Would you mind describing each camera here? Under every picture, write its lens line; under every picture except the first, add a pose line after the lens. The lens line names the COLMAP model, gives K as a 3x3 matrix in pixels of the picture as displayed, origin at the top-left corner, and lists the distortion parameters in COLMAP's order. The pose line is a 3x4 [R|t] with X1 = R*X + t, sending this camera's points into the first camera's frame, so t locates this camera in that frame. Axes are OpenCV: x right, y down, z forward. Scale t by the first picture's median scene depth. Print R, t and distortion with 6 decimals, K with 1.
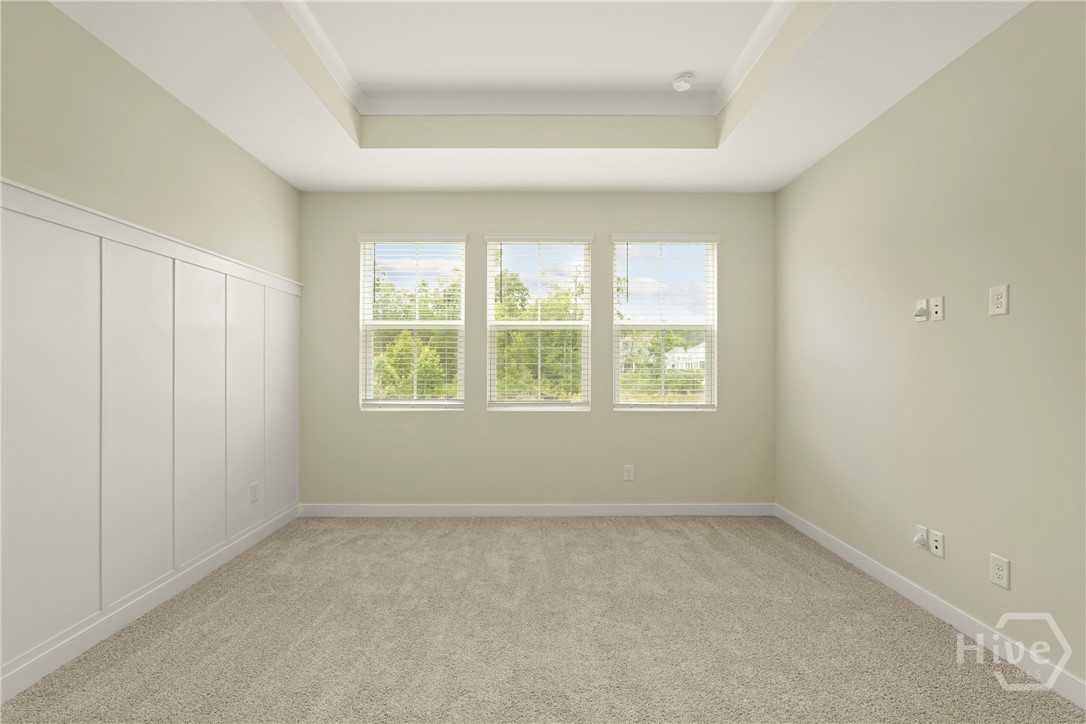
lens RADIAL K [[479.5, 0, 542.5], [0, 479.5, 361.8], [0, 0, 1]] dist [-0.005870, 0.003290]
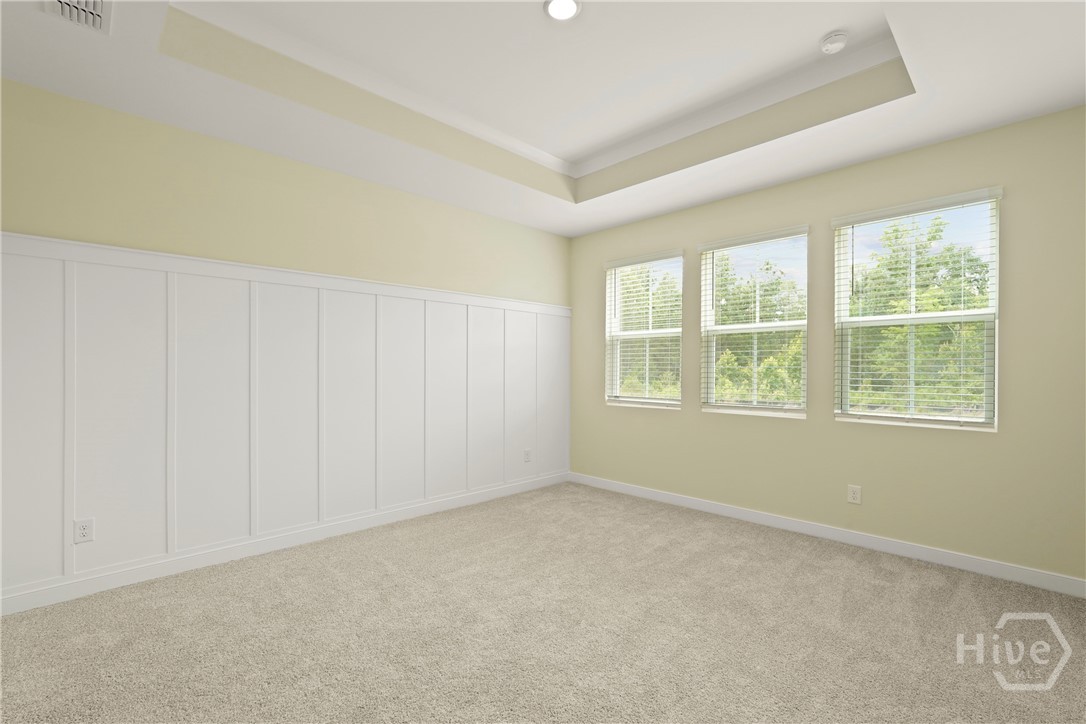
lens RADIAL K [[479.5, 0, 546.2], [0, 479.5, 366.6], [0, 0, 1]] dist [-0.005870, 0.003290]
pose [[0.700129, -0.002753, -0.714011, 0.447250], [0.005109, 0.999986, 0.001154, -0.000053], [0.713998, -0.004456, 0.700133, 0.014015]]
